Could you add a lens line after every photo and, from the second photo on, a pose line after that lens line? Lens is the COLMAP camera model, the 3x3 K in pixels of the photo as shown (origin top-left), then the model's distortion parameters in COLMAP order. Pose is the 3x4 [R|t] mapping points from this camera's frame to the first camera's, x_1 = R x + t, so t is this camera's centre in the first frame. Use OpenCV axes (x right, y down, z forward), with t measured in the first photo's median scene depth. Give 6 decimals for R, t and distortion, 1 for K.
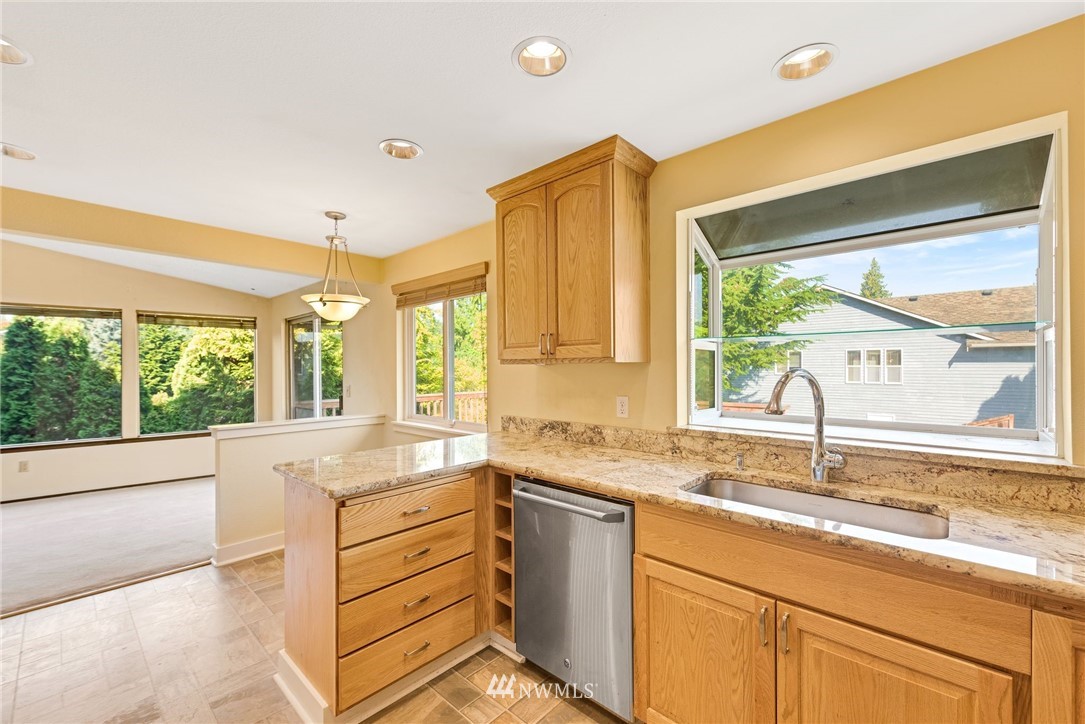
lens RADIAL K [[449.8, 0, 527.3], [0, 449.8, 365.4], [0, 0, 1]] dist [-0.000796, -0.000096]
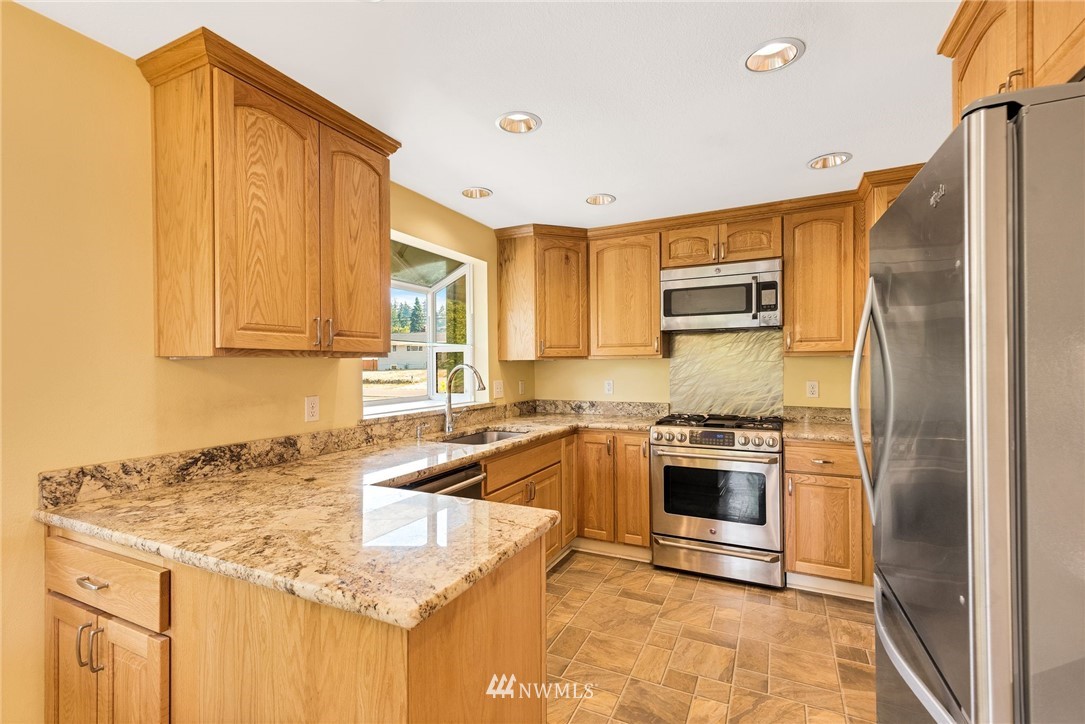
lens RADIAL K [[480.6, 0, 545.1], [0, 480.6, 366.3], [0, 0, 1]] dist [0.010357, -0.000259]
pose [[-0.312894, 0.004149, 0.949779, -0.490894], [0.006269, 0.999978, -0.002304, 0.008993], [-0.949767, 0.005233, -0.312913, 0.517613]]
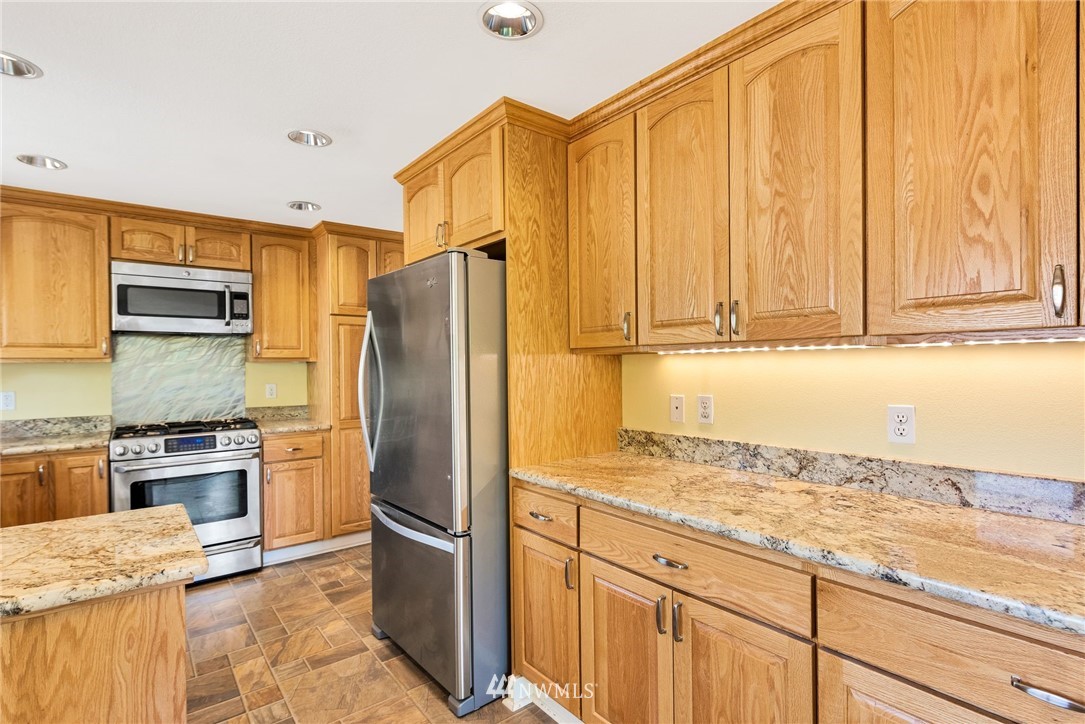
lens RADIAL K [[524.8, 0, 526.6], [0, 524.8, 367.8], [0, 0, 1]] dist [0.000736, -0.000151]
pose [[-0.988701, 0.014171, 0.149232, -0.491988], [0.014281, 0.999898, -0.000338, 0.011500], [-0.149222, 0.001797, -0.988802, 0.755146]]
